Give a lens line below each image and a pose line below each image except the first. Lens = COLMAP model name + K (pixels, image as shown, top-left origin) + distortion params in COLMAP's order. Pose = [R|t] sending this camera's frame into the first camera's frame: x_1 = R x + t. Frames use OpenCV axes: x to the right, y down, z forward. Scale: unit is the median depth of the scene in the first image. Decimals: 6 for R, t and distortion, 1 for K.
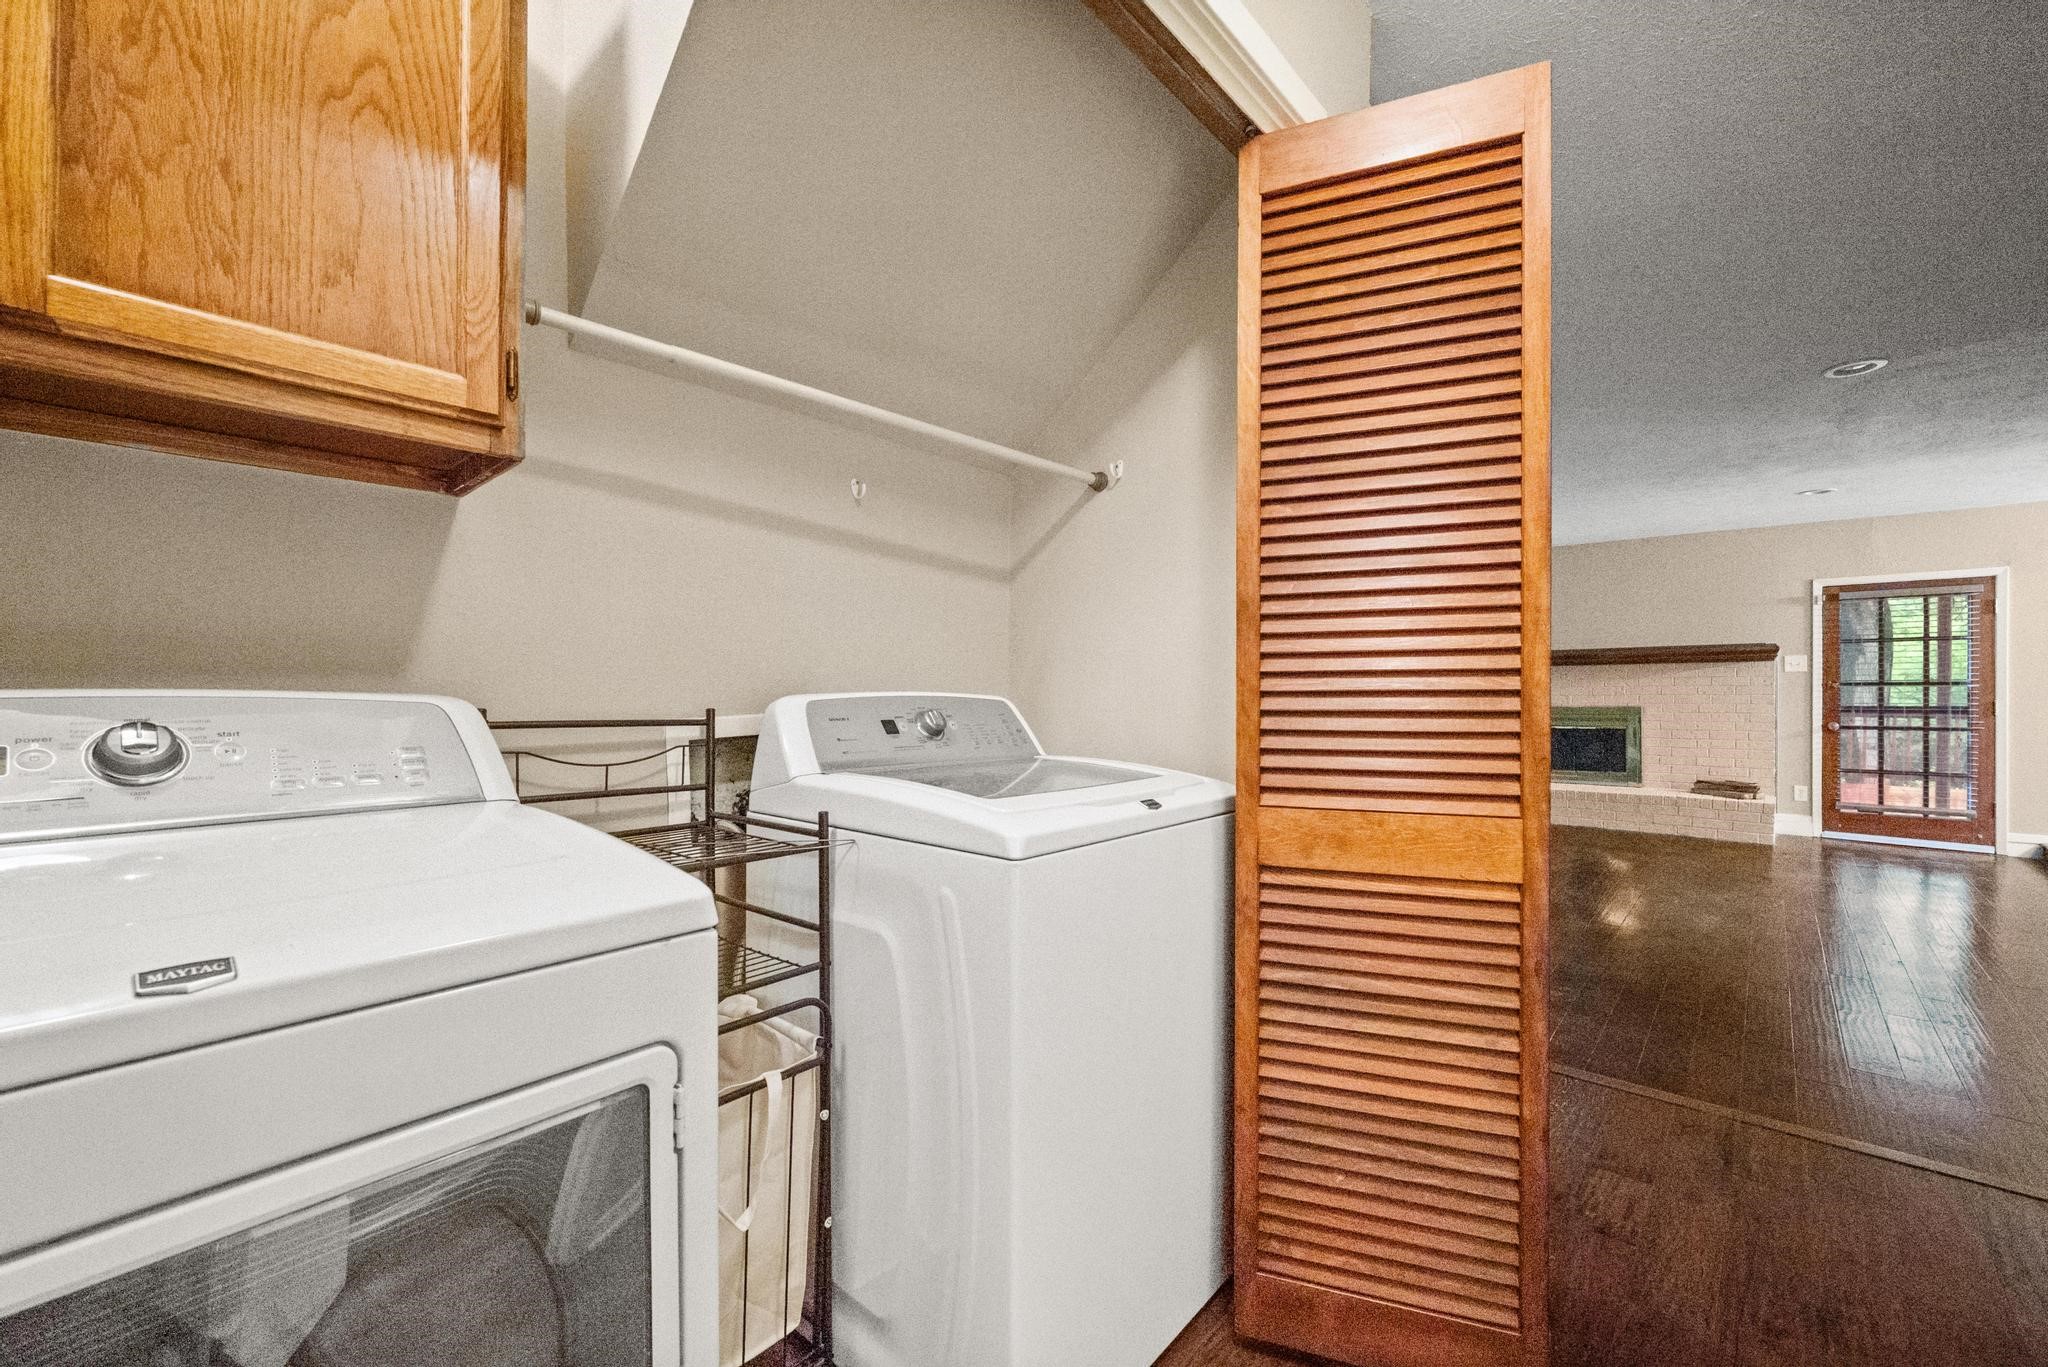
lens RADIAL K [[816.1, 0, 1018.1], [0, 816.1, 690.3], [0, 0, 1]] dist [0.000239, -0.000269]
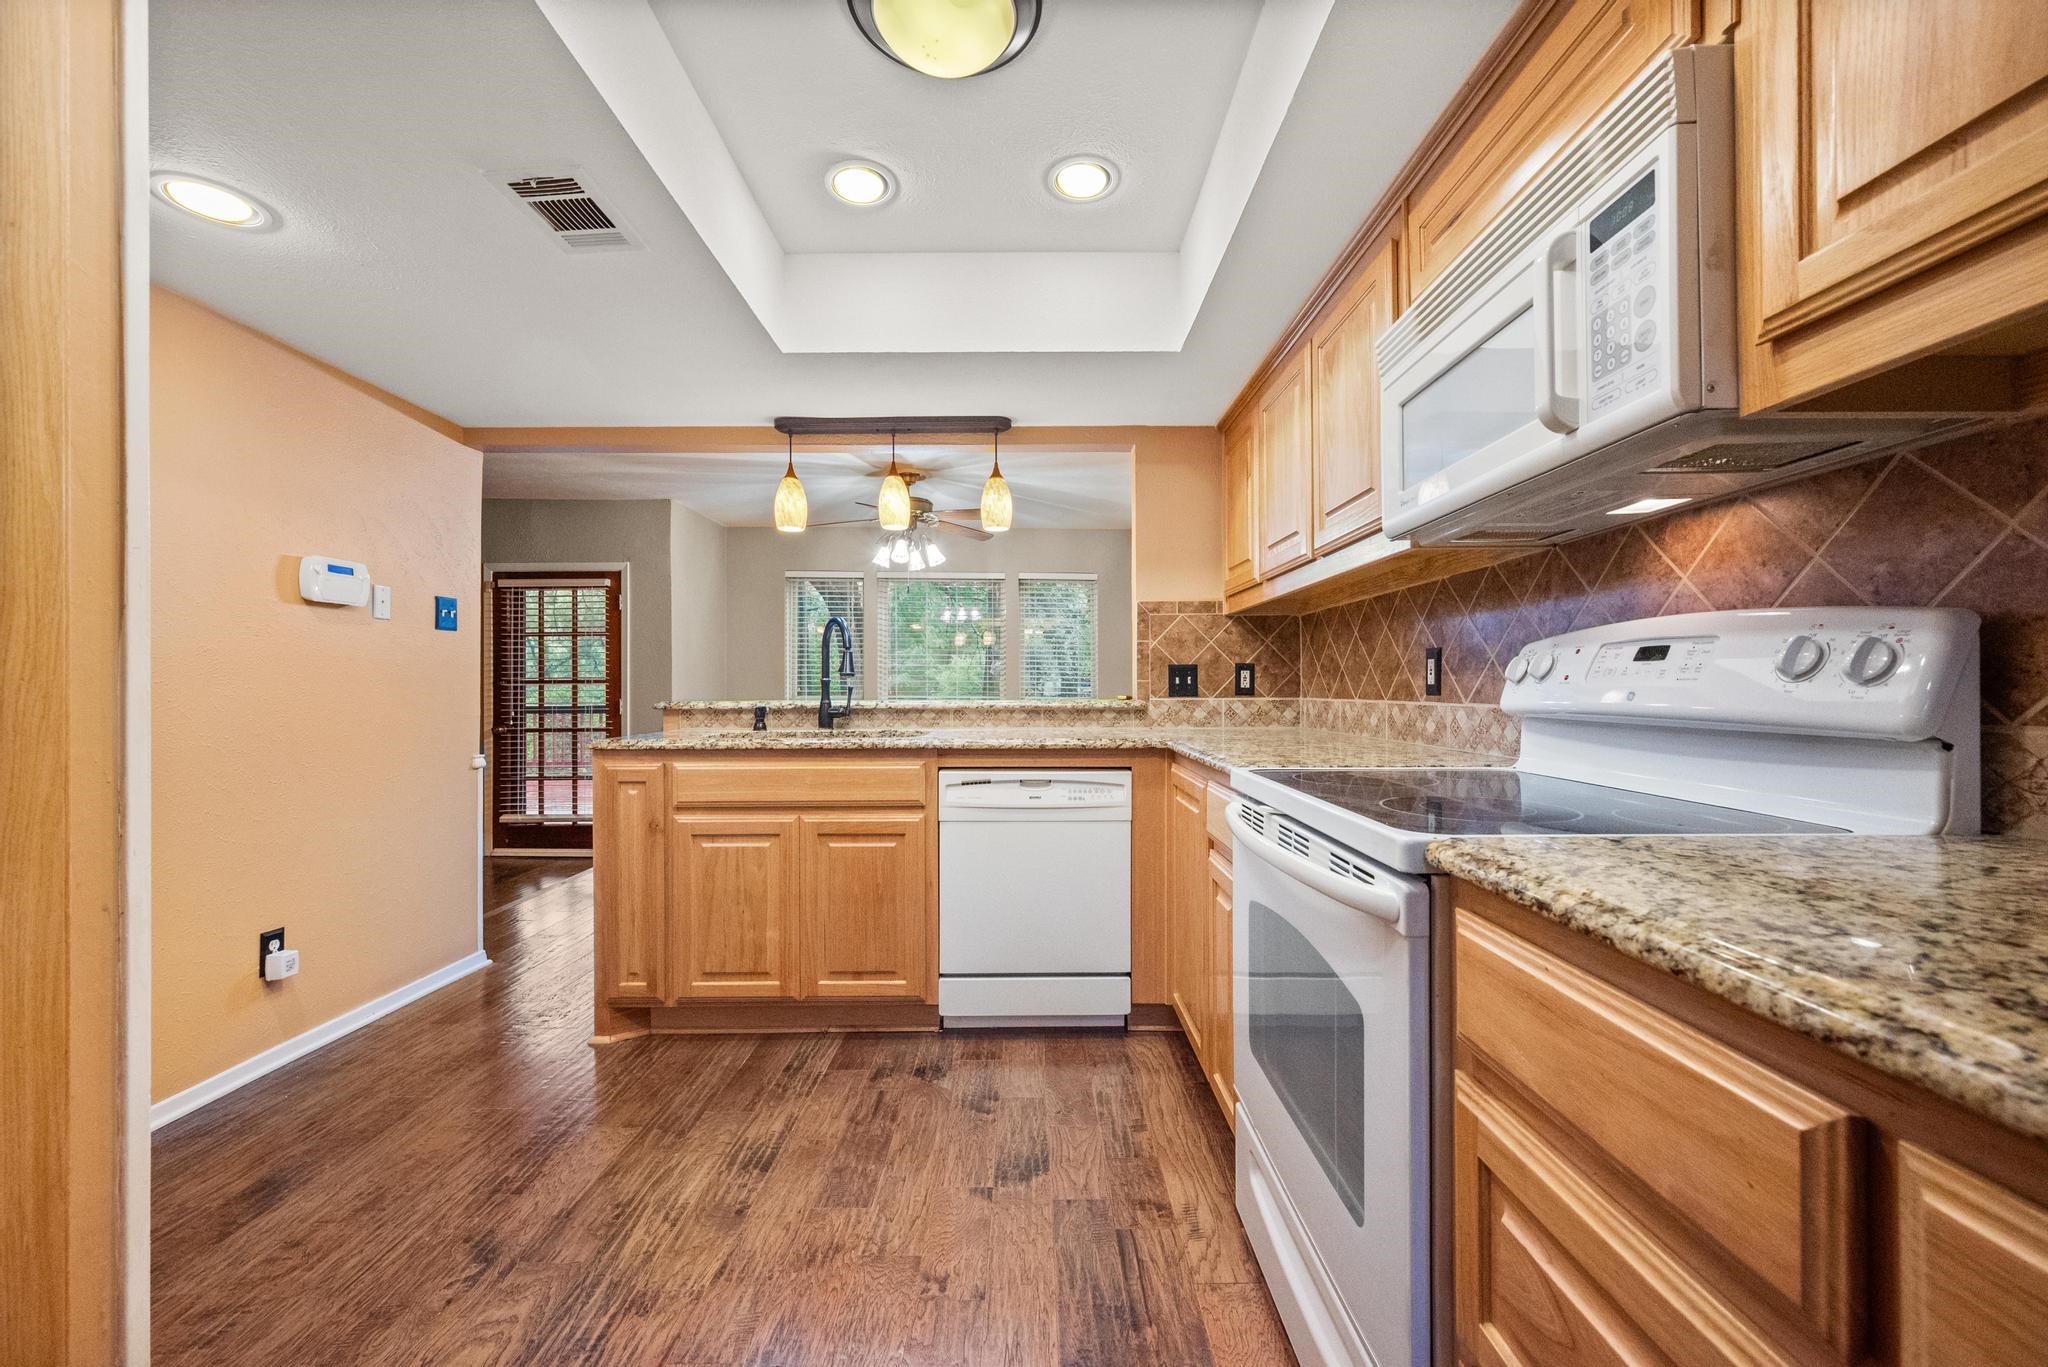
lens RADIAL K [[816.1, 0, 1027.8], [0, 816.1, 684.4], [0, 0, 1]] dist [0.000239, -0.000269]
pose [[0.727342, 0.000163, 0.686275, 0.806426], [0.005796, 0.999963, -0.006380, 0.003970], [-0.686250, 0.008619, 0.727314, -0.038478]]
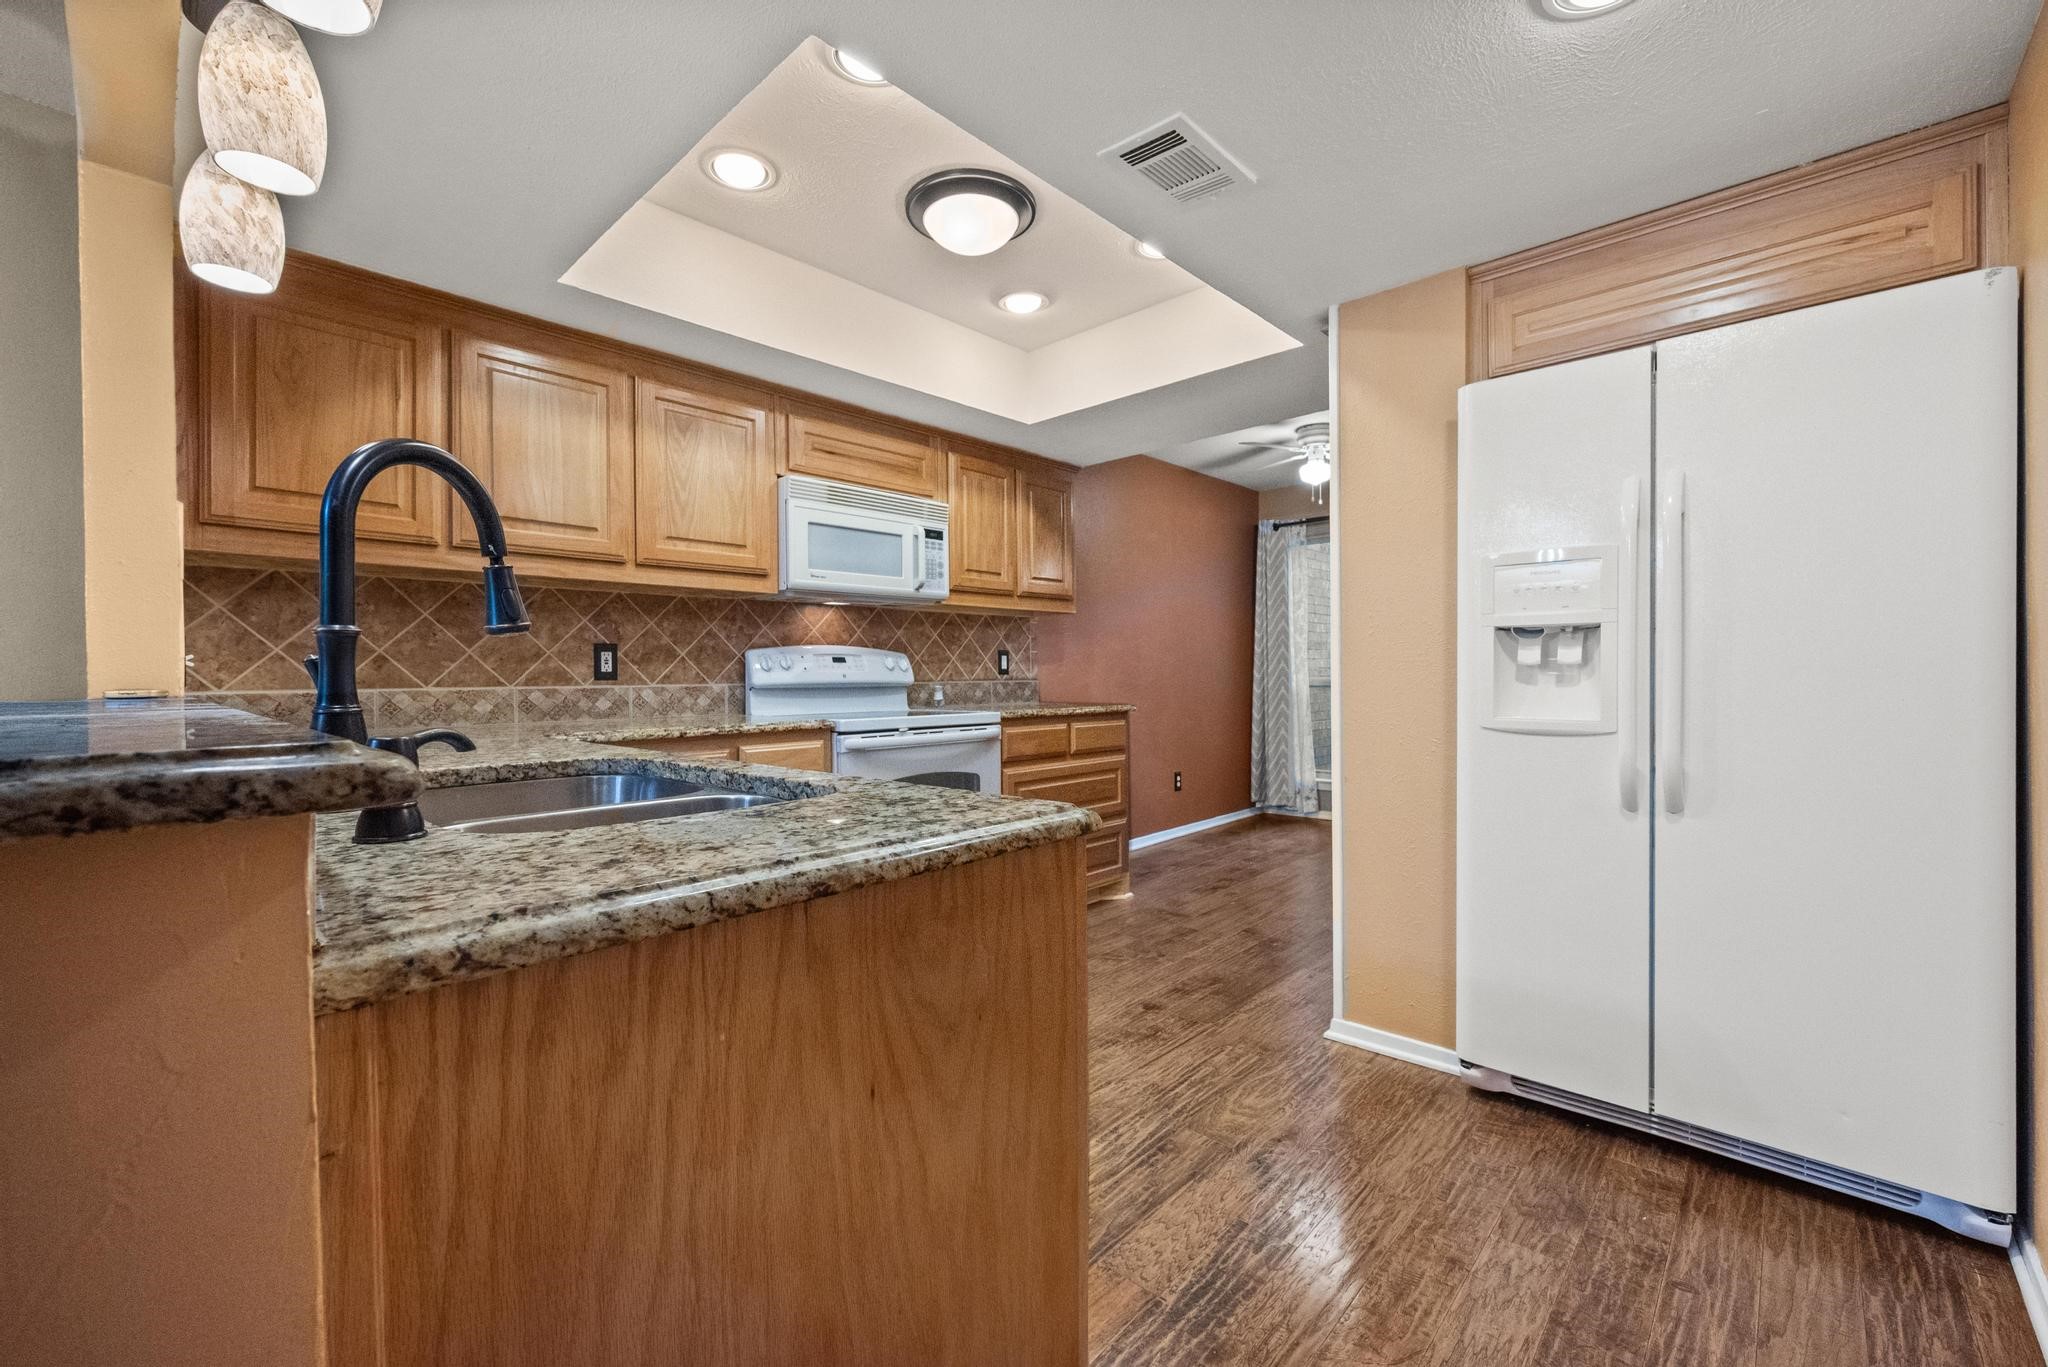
lens RADIAL K [[816.1, 0, 1021.5], [0, 816.1, 676.5], [0, 0, 1]] dist [0.000239, -0.000269]
pose [[-0.999971, 0.007059, 0.002858, 0.934166], [0.007074, 0.999961, 0.005353, 0.004746], [-0.002820, 0.005374, -0.999982, 0.524236]]
